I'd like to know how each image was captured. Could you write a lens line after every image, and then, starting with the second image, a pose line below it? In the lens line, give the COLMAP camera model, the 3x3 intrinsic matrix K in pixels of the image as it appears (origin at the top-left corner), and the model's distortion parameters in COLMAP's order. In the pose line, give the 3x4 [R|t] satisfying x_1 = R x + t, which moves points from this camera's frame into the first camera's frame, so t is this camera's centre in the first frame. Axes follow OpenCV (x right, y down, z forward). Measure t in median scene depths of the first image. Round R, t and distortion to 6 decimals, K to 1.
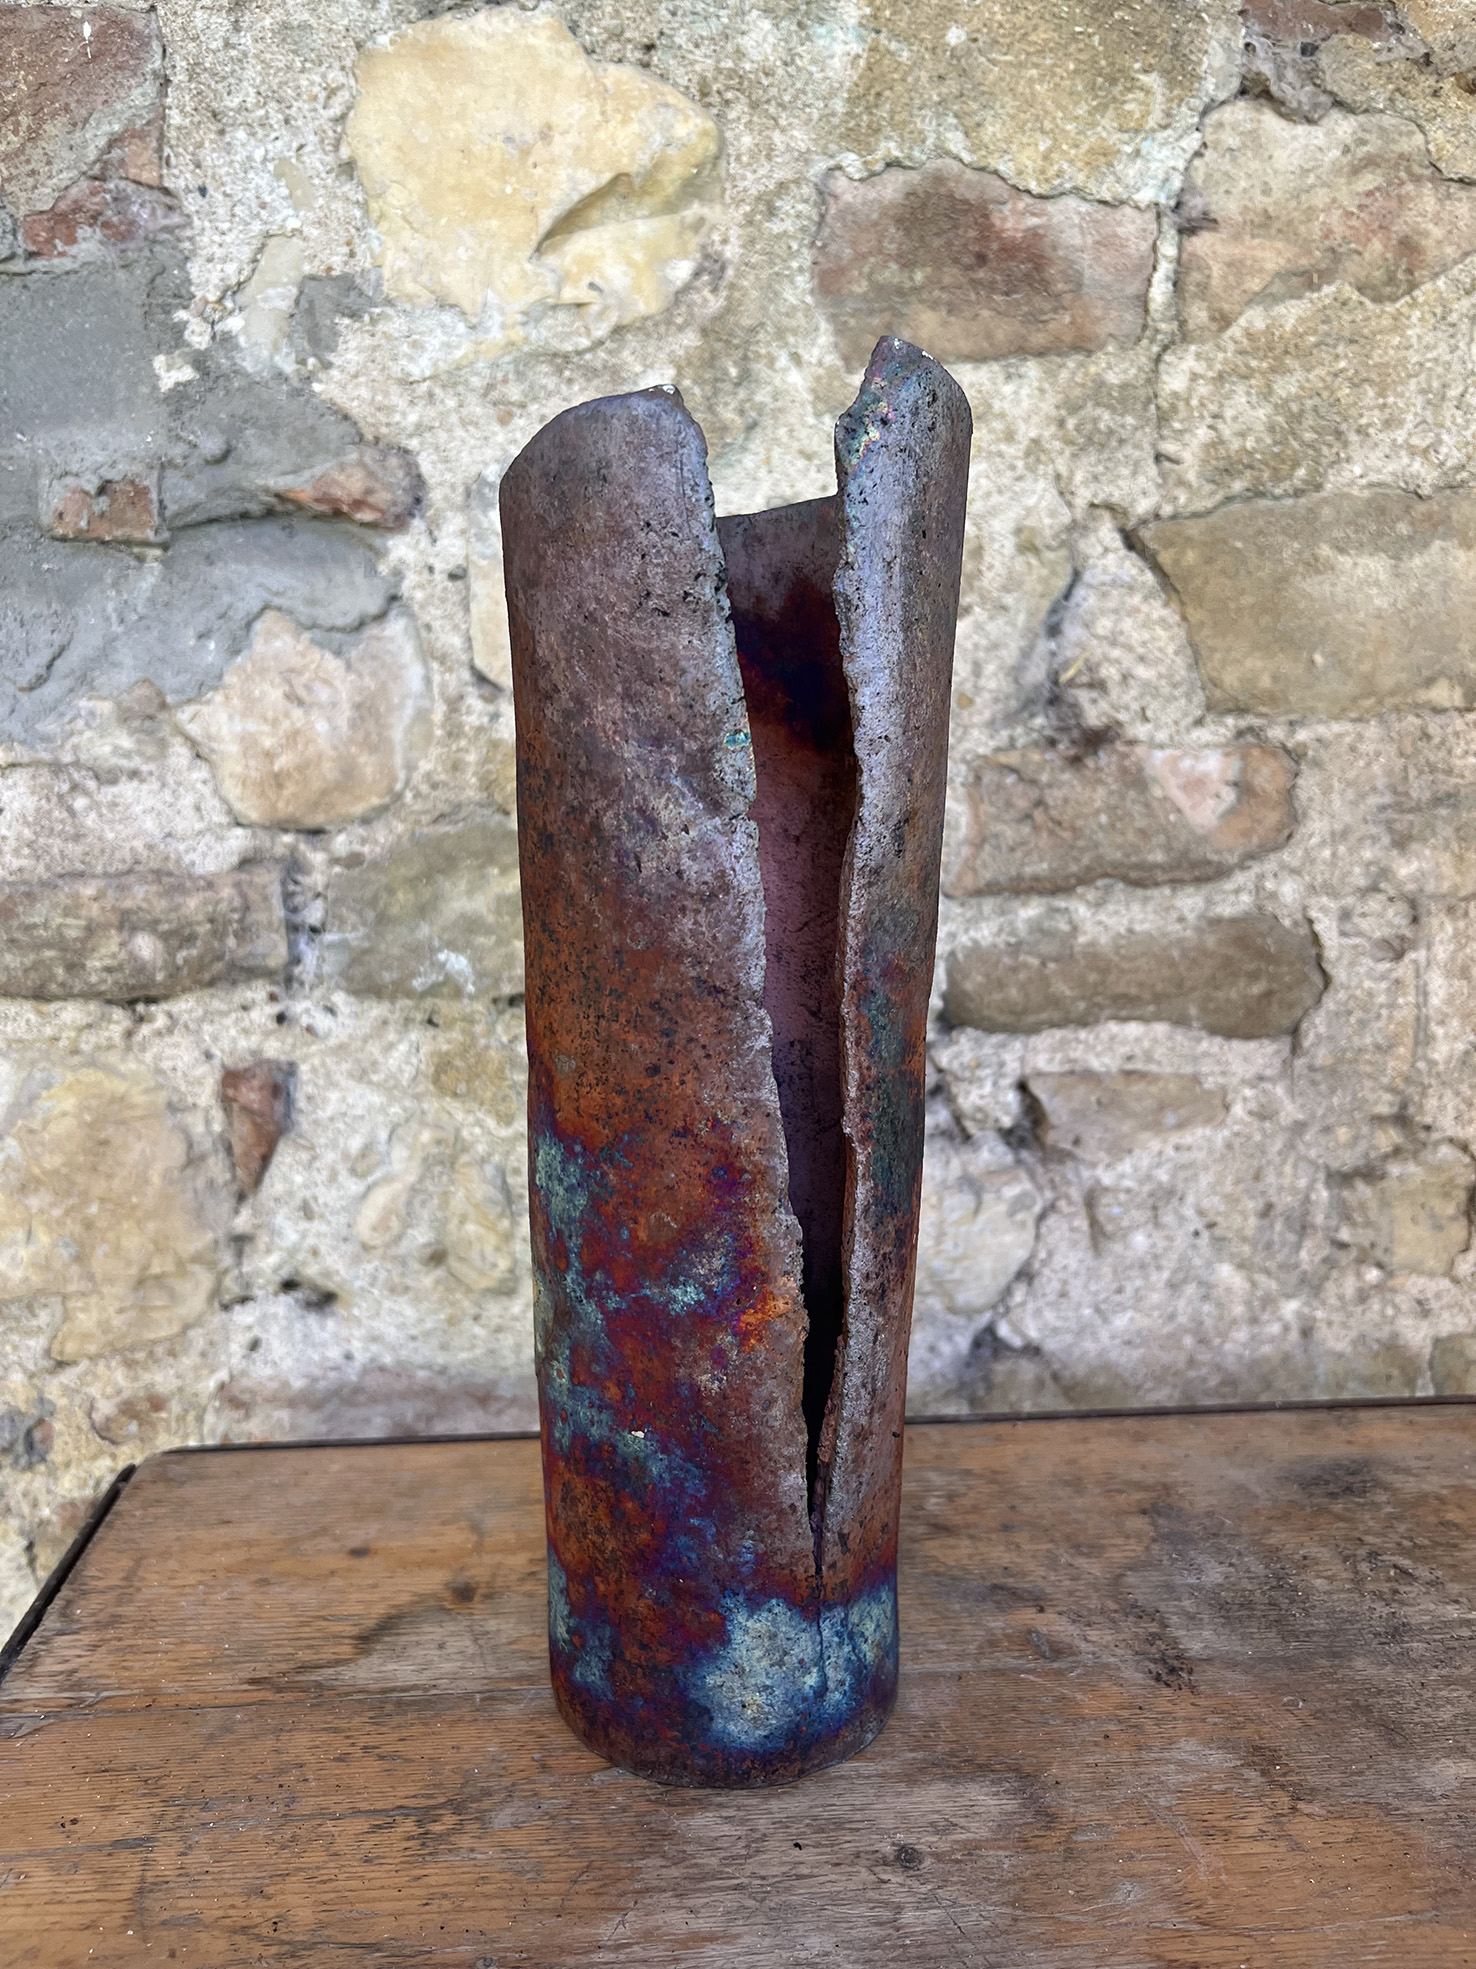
lens RADIAL K [[1517.8, 0, 730.5], [0, 1517.8, 991.8], [0, 0, 1]] dist [0.015525, -0.031132]
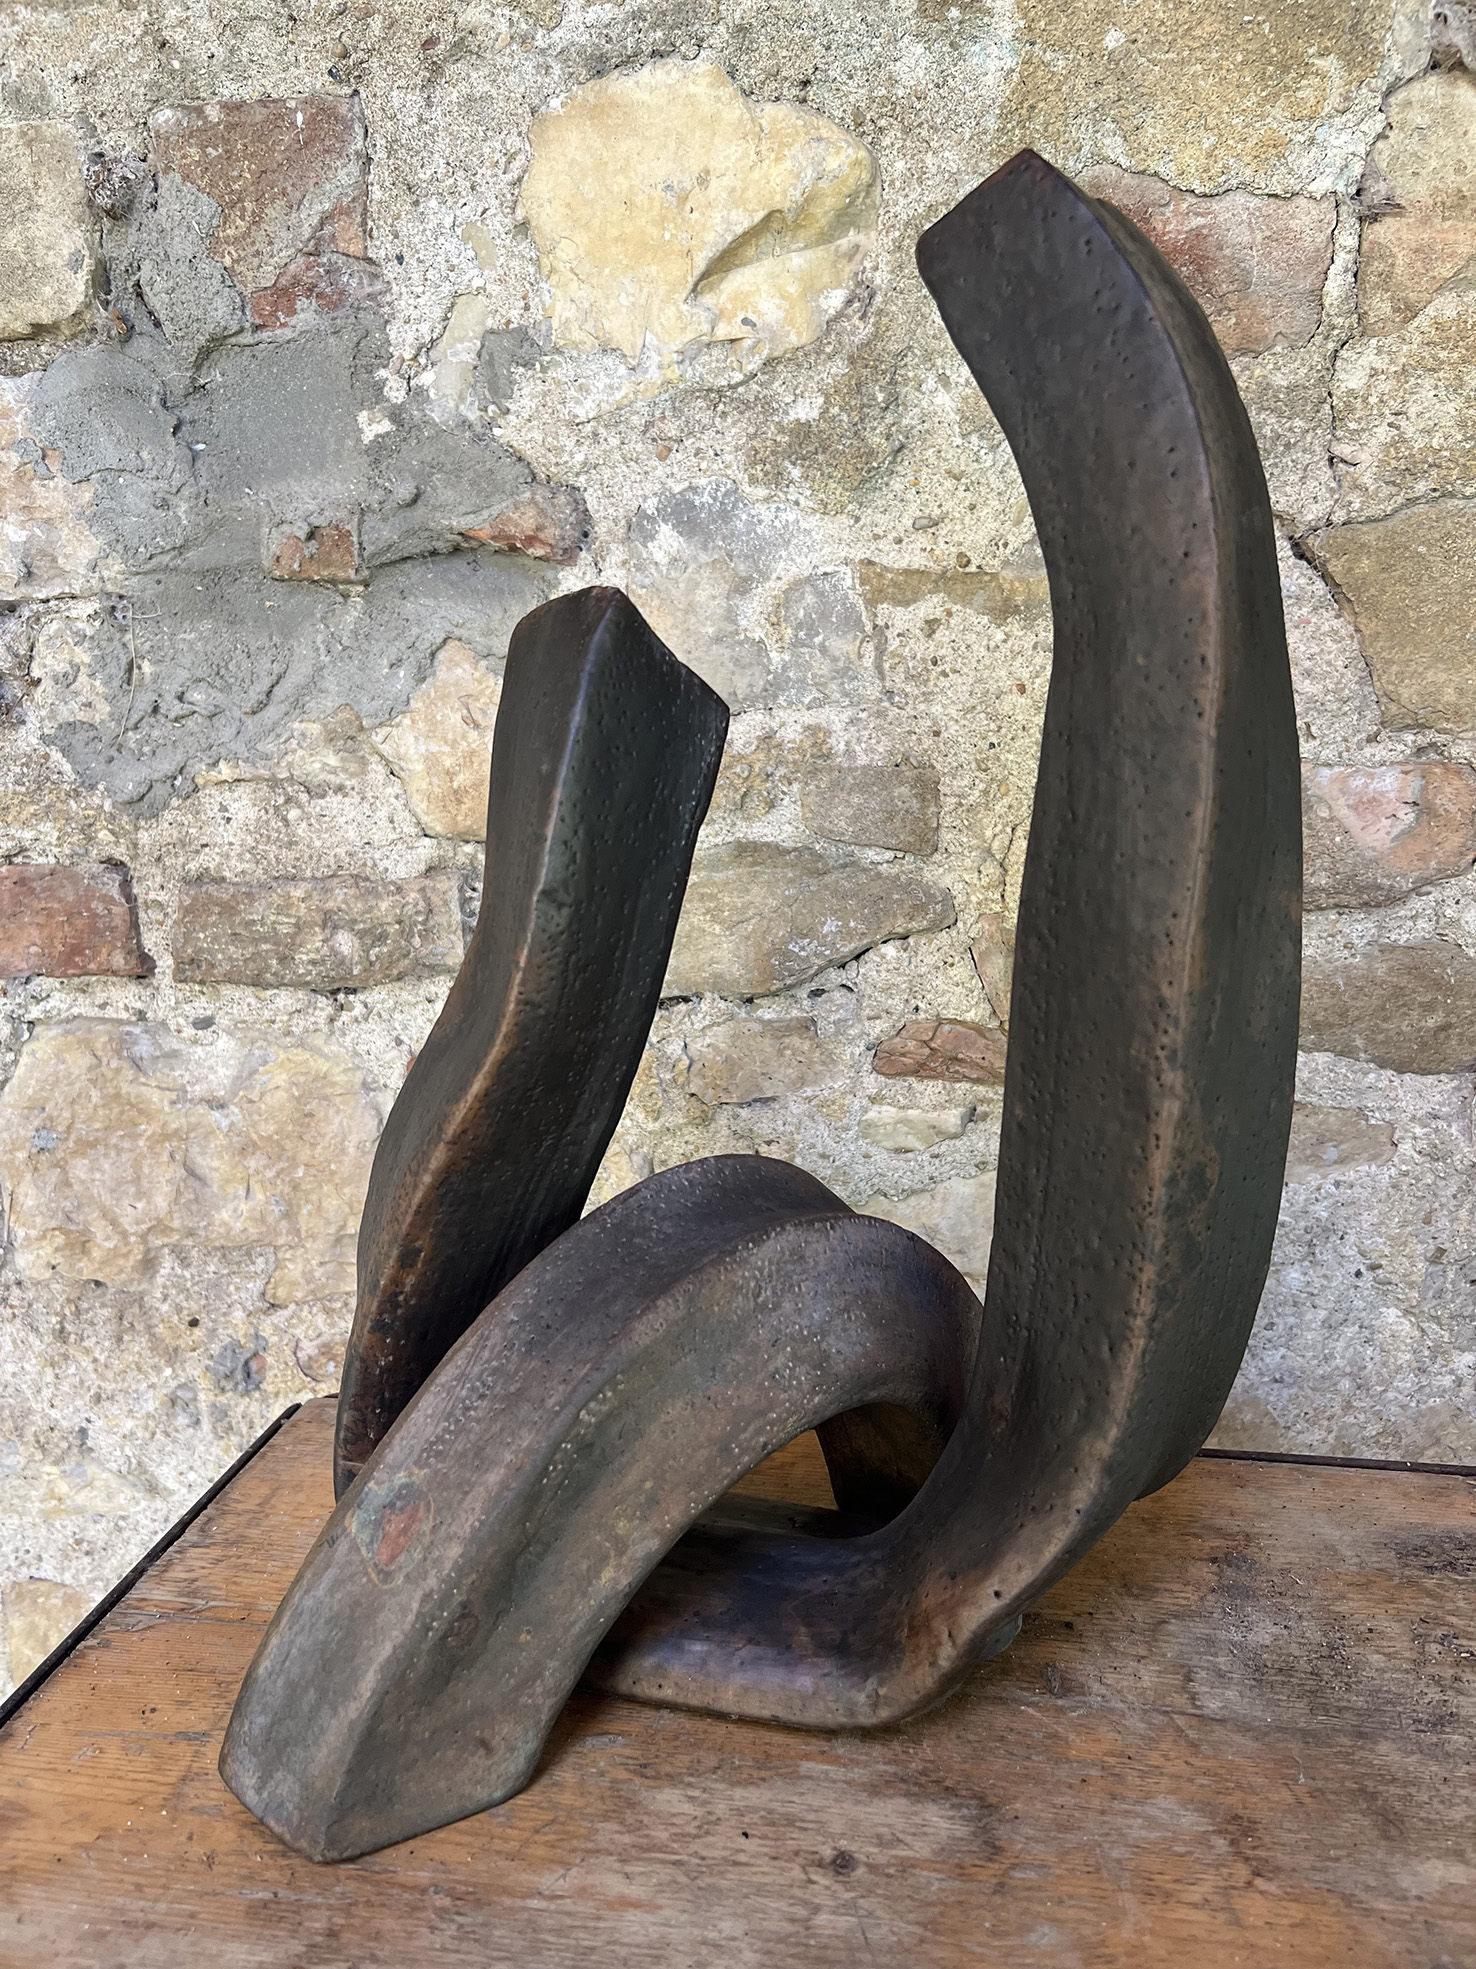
lens RADIAL K [[1517.8, 0, 725.0], [0, 1517.8, 985.8], [0, 0, 1]] dist [0.015525, -0.031132]
pose [[0.970098, 0.037972, -0.239726, 0.157207], [-0.032627, 0.999123, 0.026230, -0.036987], [0.240512, -0.017624, 0.970486, -0.018179]]
